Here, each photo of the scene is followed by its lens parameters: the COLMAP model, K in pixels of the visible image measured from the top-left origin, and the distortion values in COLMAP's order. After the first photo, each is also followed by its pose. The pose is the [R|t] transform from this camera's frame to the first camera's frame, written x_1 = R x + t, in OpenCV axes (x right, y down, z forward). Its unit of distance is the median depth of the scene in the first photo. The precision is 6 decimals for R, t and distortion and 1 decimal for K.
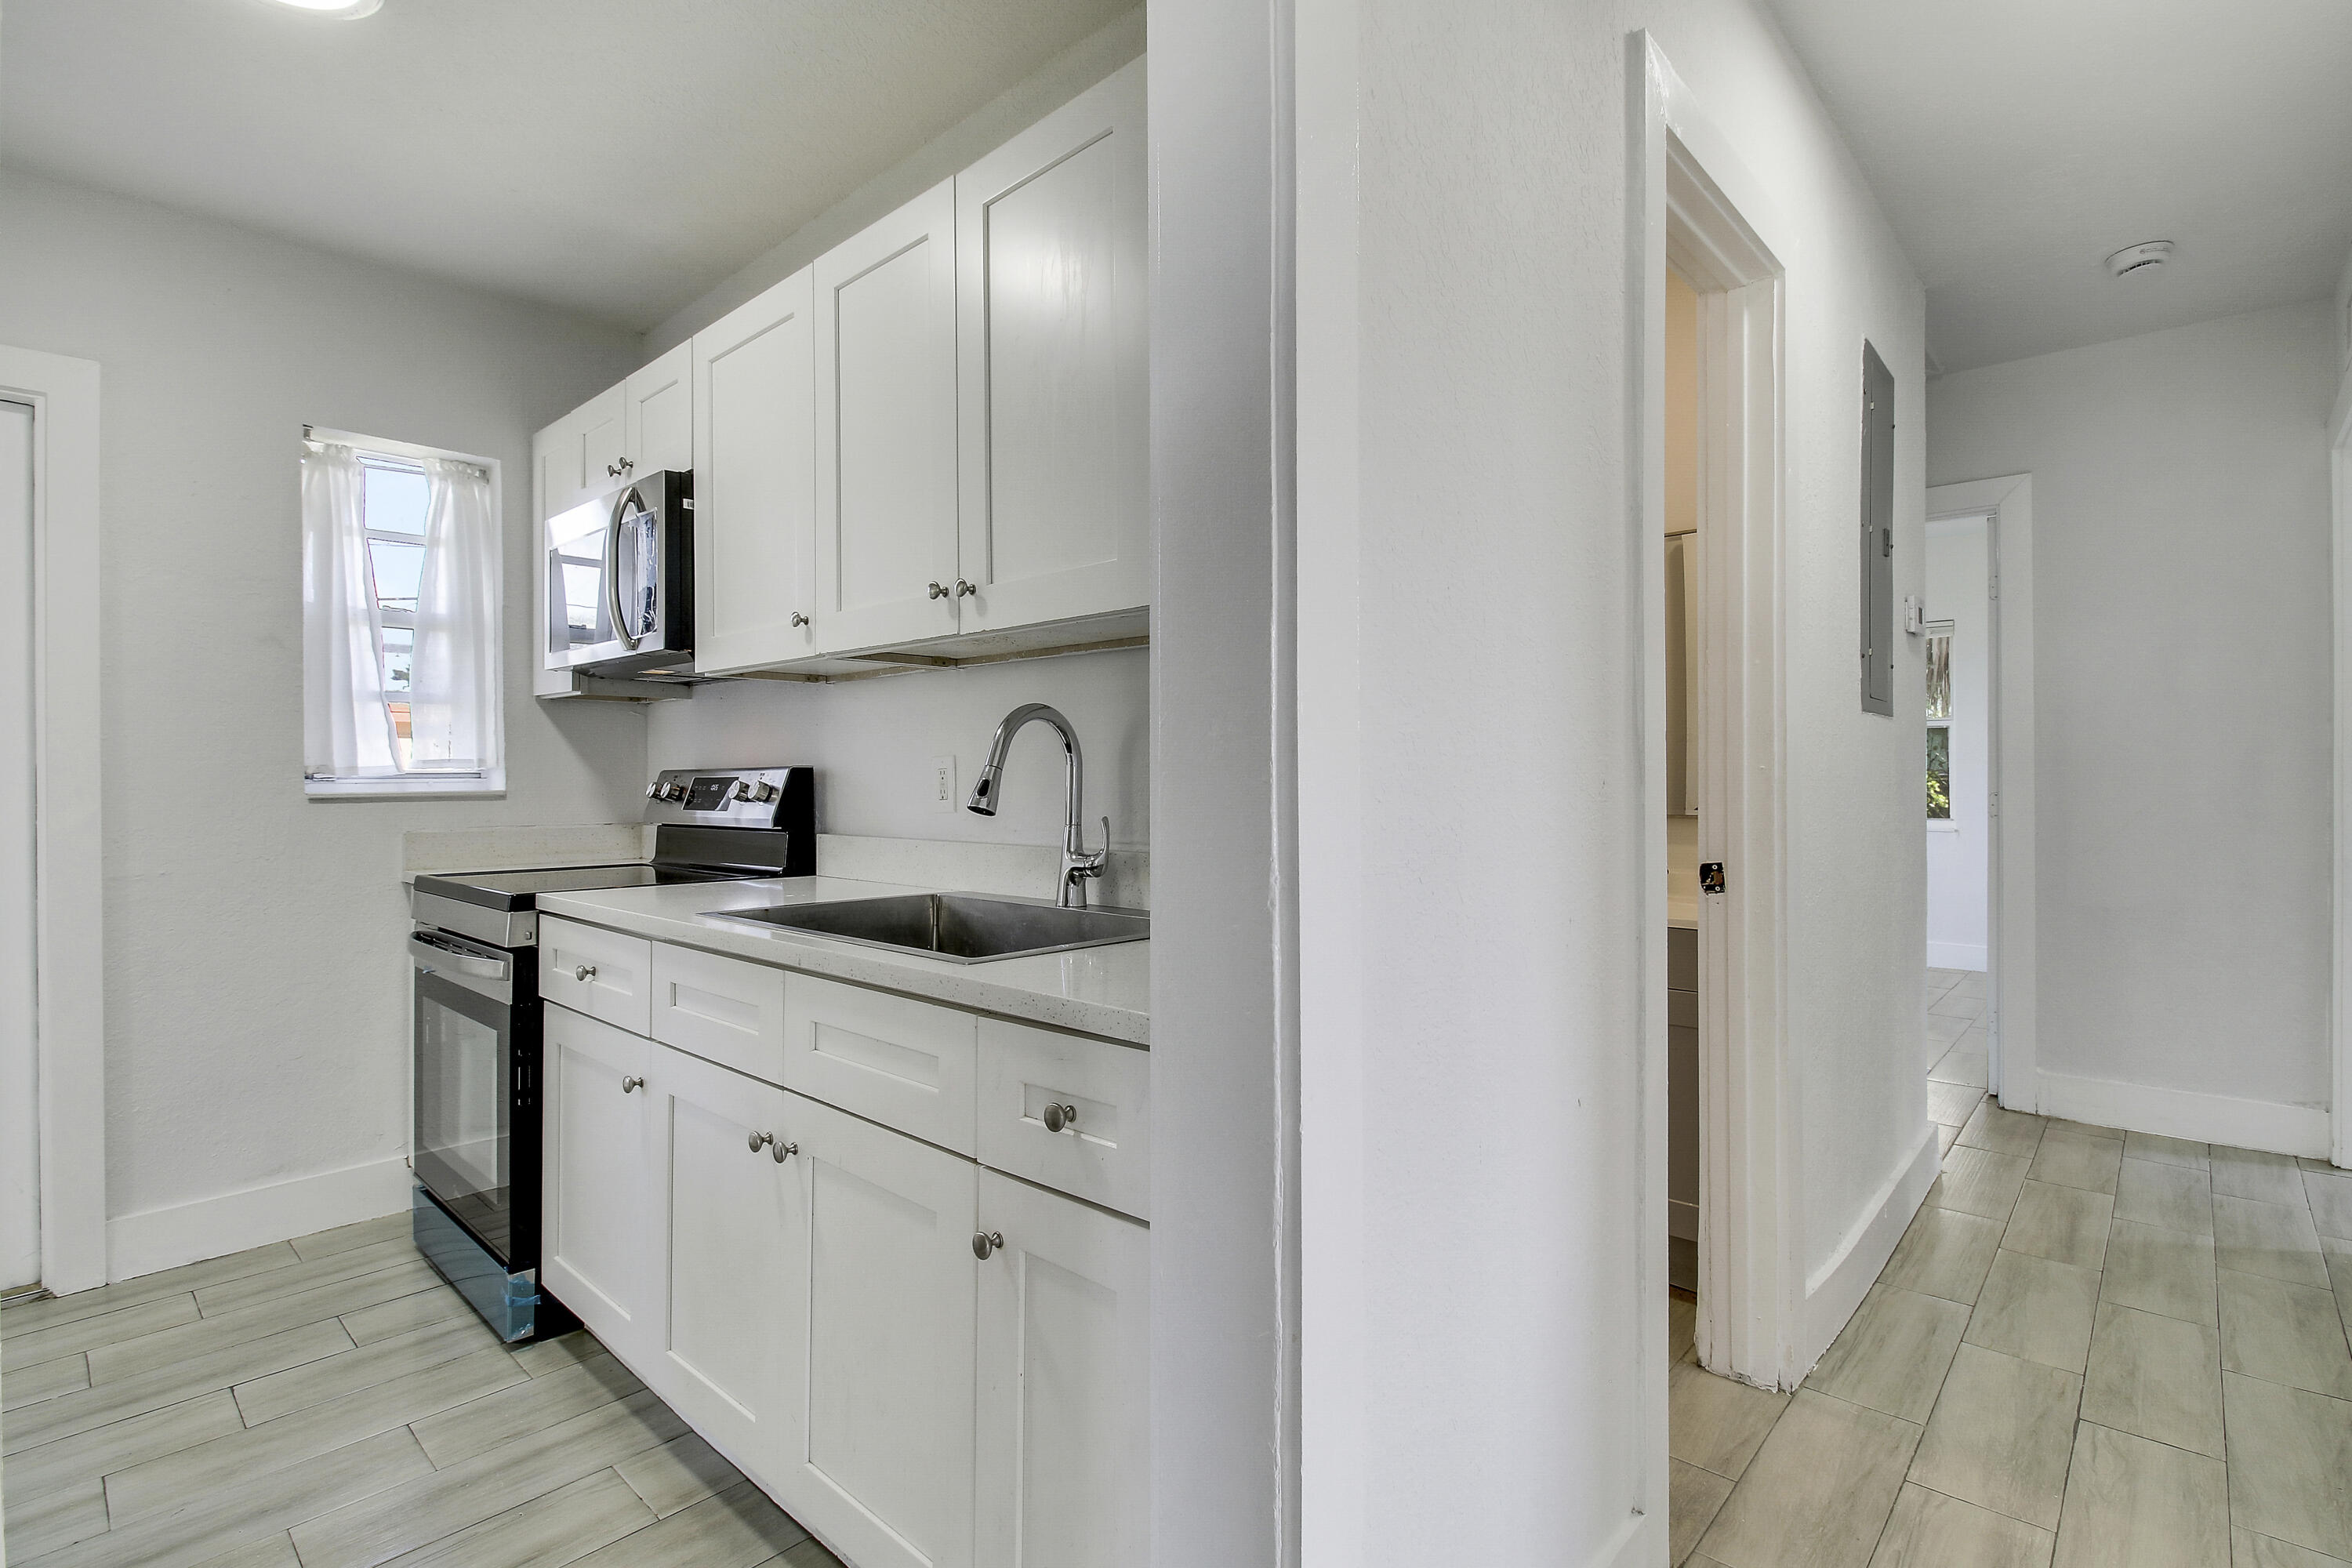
lens RADIAL K [[1112.2, 0, 1176.0], [0, 1112.2, 784.0], [0, 0, 1]] dist [0.032107, -0.039691]
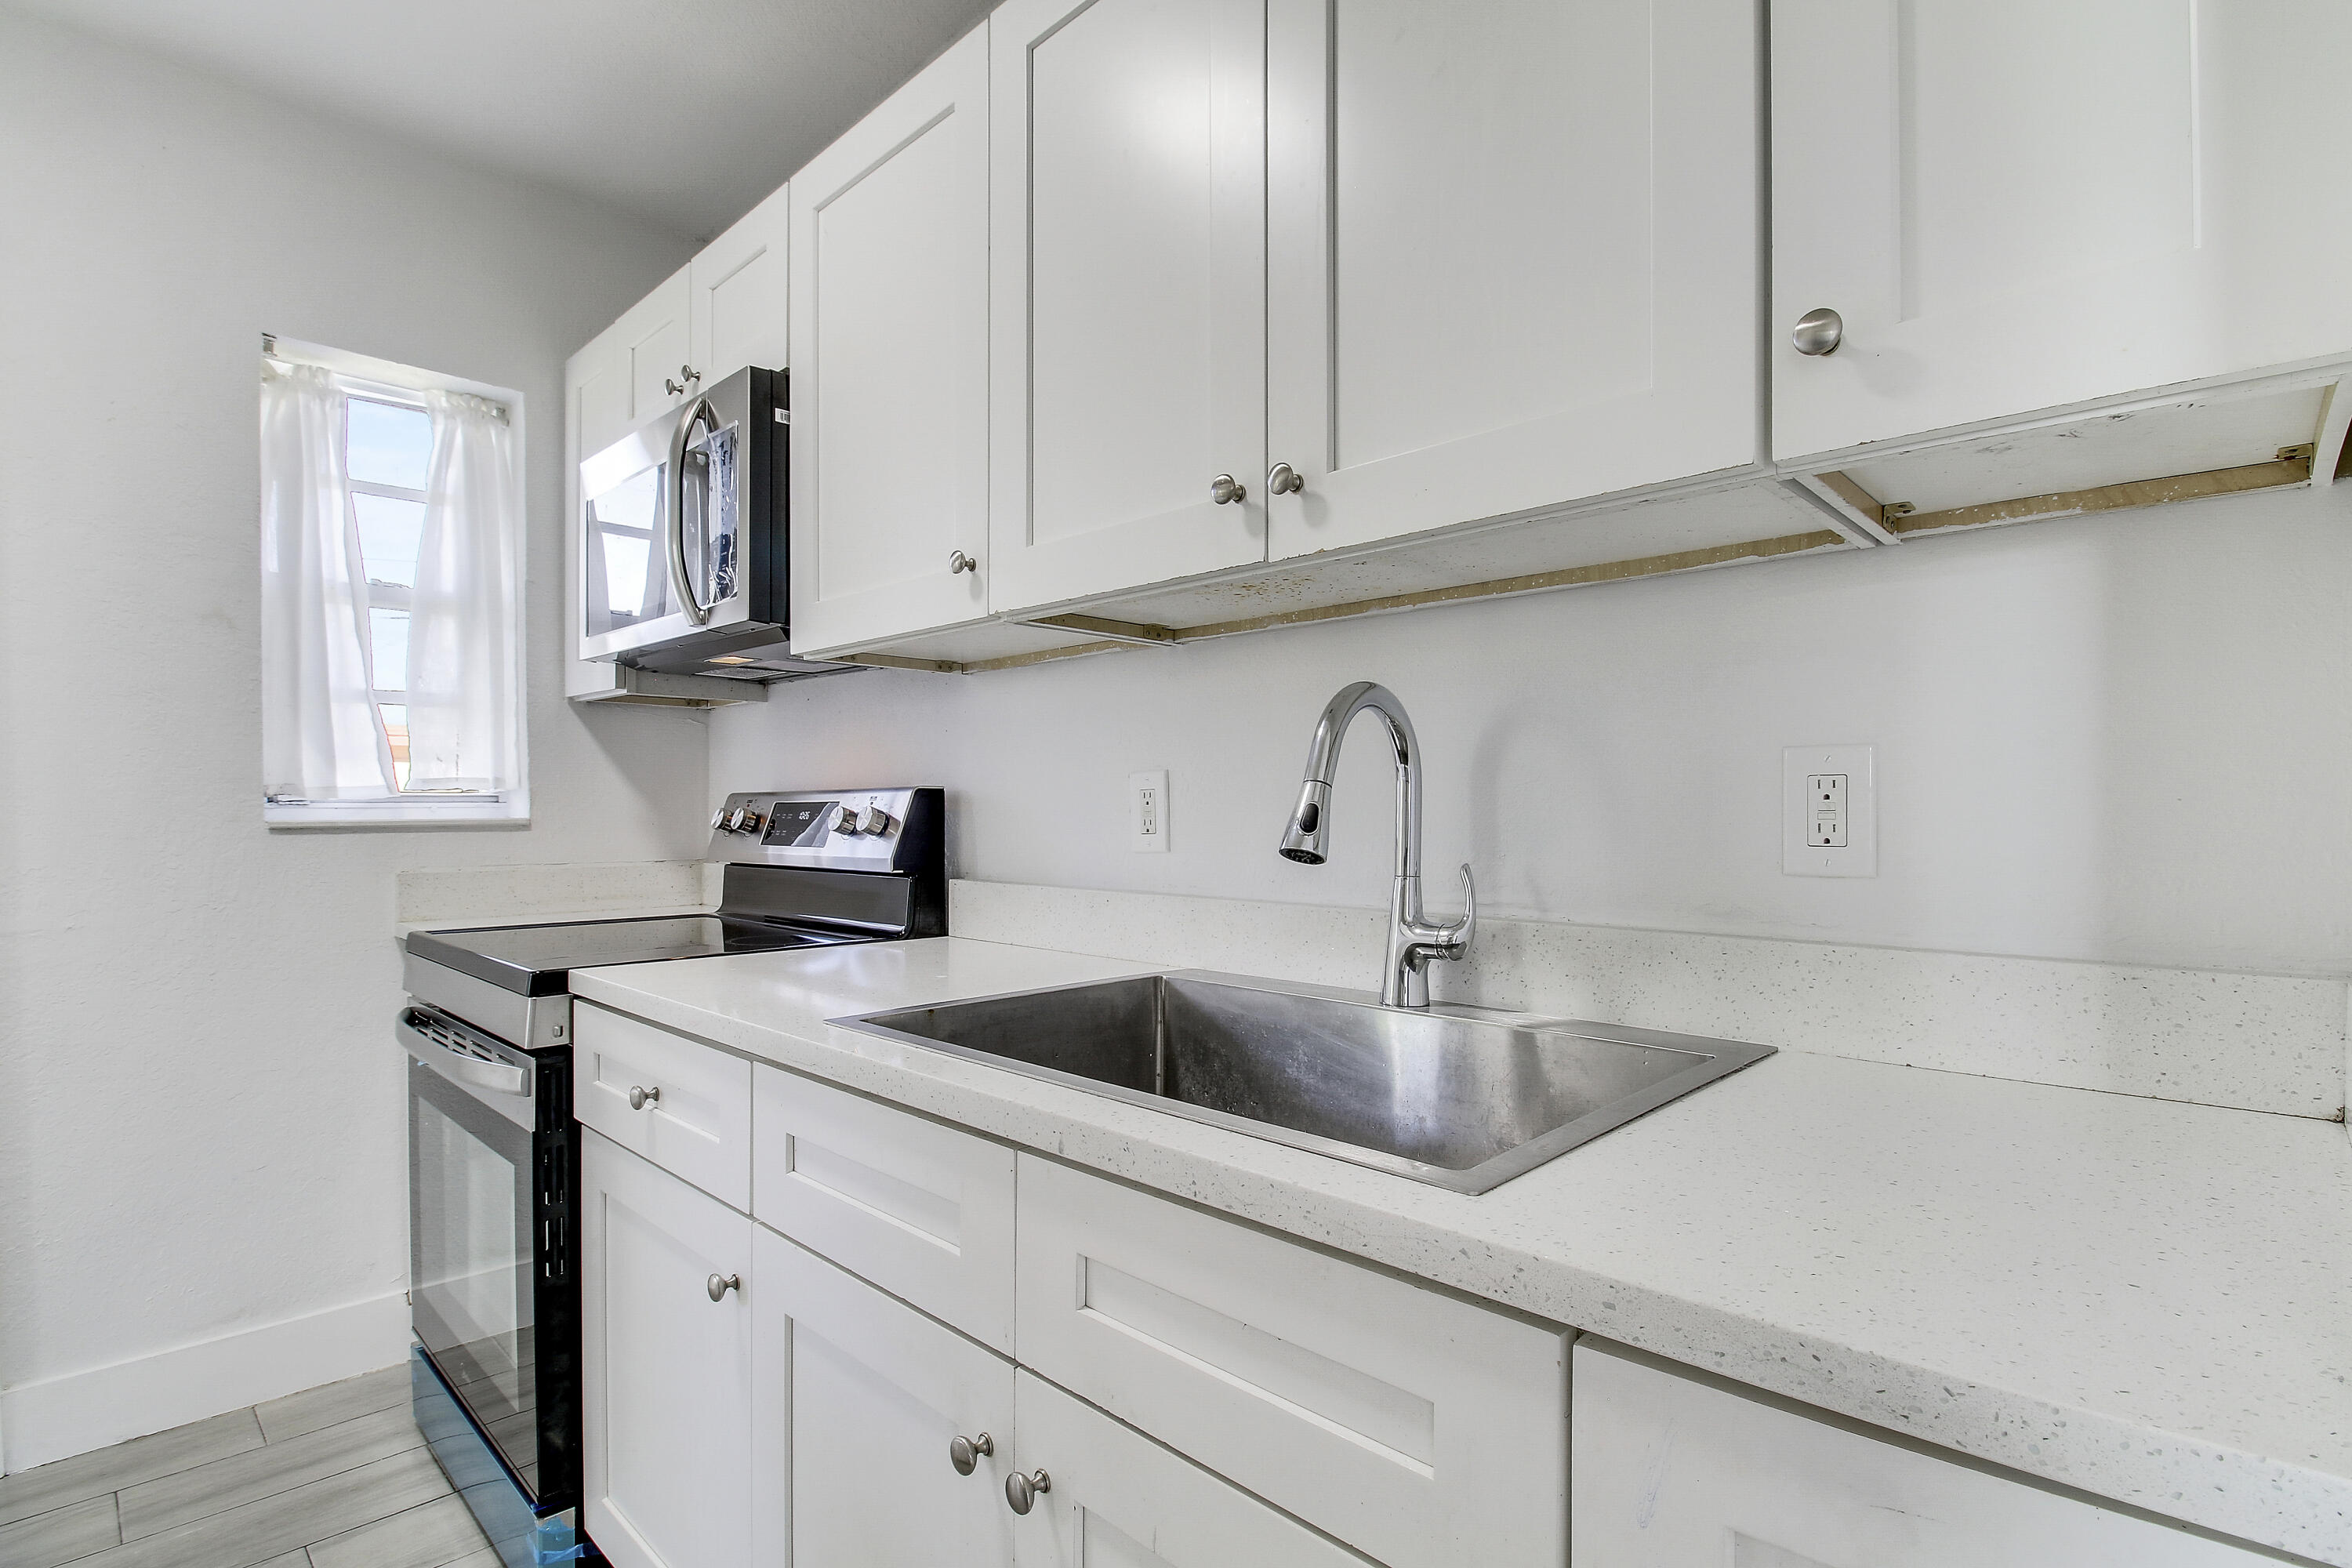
lens RADIAL K [[1050.5, 0, 1184.5], [0, 1050.5, 826.3], [0, 0, 1]] dist [-0.000037, -0.015974]
pose [[0.999953, 0.003028, 0.009190, -0.174929], [-0.003143, 0.999916, 0.012583, 0.000712], [-0.009151, -0.012612, 0.999879, 0.310017]]
